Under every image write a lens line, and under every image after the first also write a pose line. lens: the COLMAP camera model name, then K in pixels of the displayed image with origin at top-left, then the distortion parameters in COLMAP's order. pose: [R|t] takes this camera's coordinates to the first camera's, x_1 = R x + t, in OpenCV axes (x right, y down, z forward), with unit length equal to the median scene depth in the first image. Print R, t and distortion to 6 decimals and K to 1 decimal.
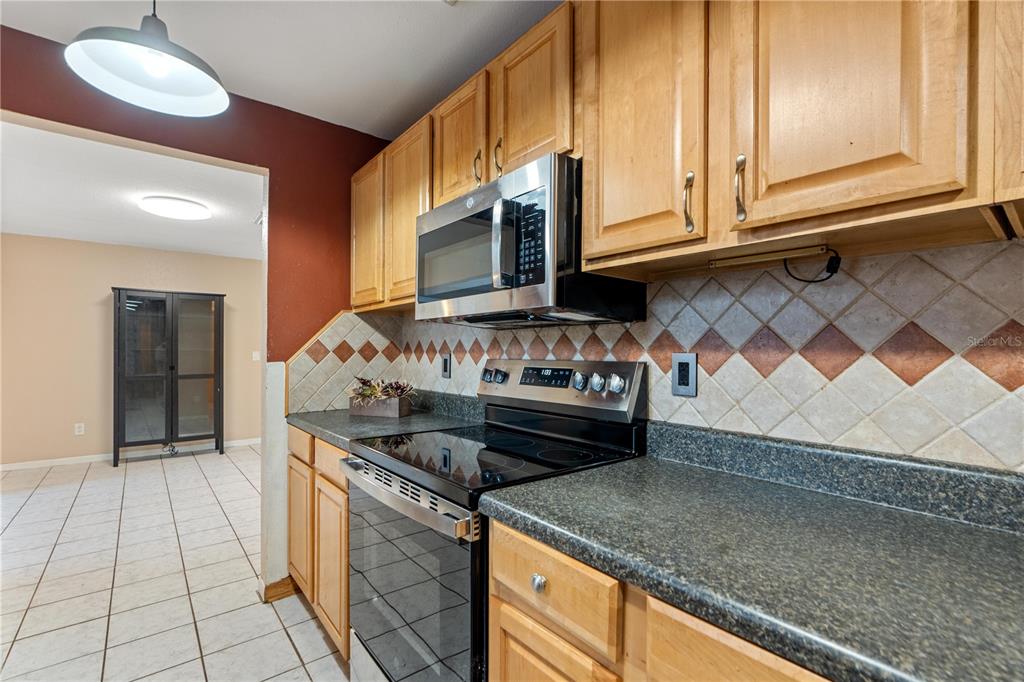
lens RADIAL K [[461.8, 0, 506.5], [0, 461.8, 350.1], [0, 0, 1]] dist [-0.007236, 0.001524]
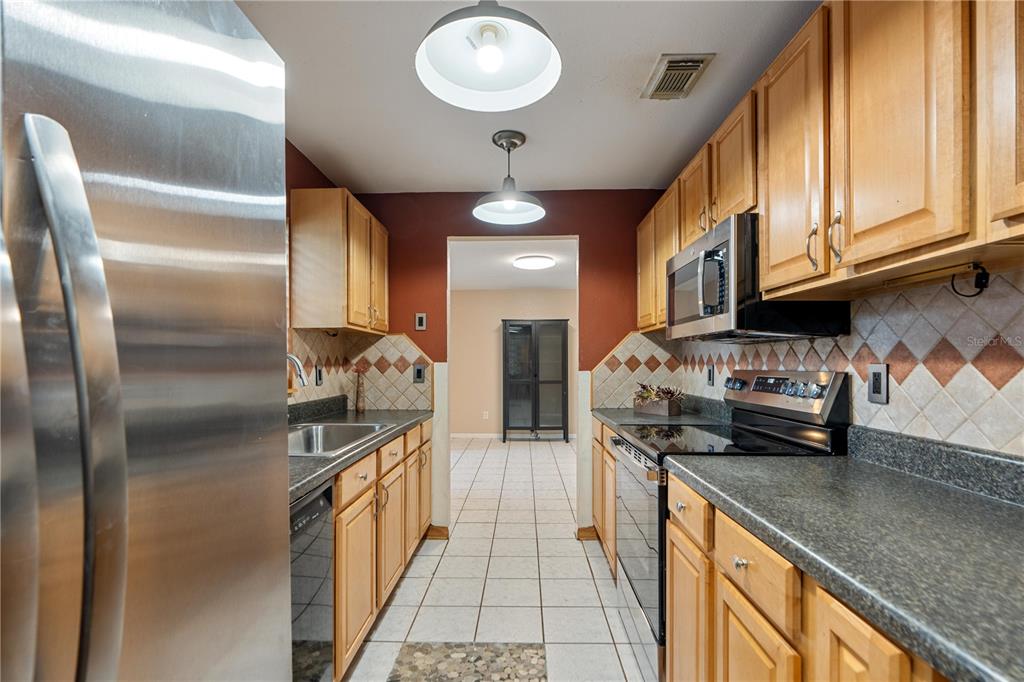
lens RADIAL K [[461.8, 0, 508.4], [0, 461.8, 359.5], [0, 0, 1]] dist [-0.007236, 0.001524]
pose [[0.760103, -0.007962, -0.649753, 0.316289], [0.004055, 0.999964, -0.007510, 0.000825], [0.649790, 0.003073, 0.760108, -0.294416]]
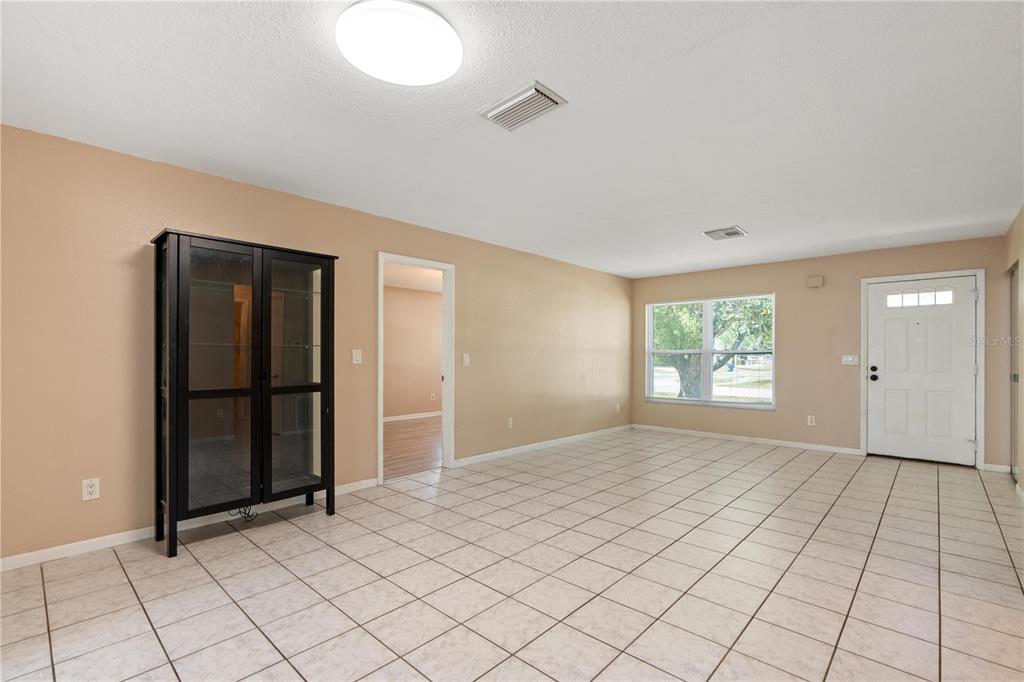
lens RADIAL K [[461.8, 0, 511.7], [0, 461.8, 350.0], [0, 0, 1]] dist [-0.007236, 0.001524]
pose [[0.988960, -0.006041, 0.148059, -1.471975], [0.006781, 0.999967, -0.004491, 0.031584], [-0.148027, 0.005446, 0.988968, 1.093318]]
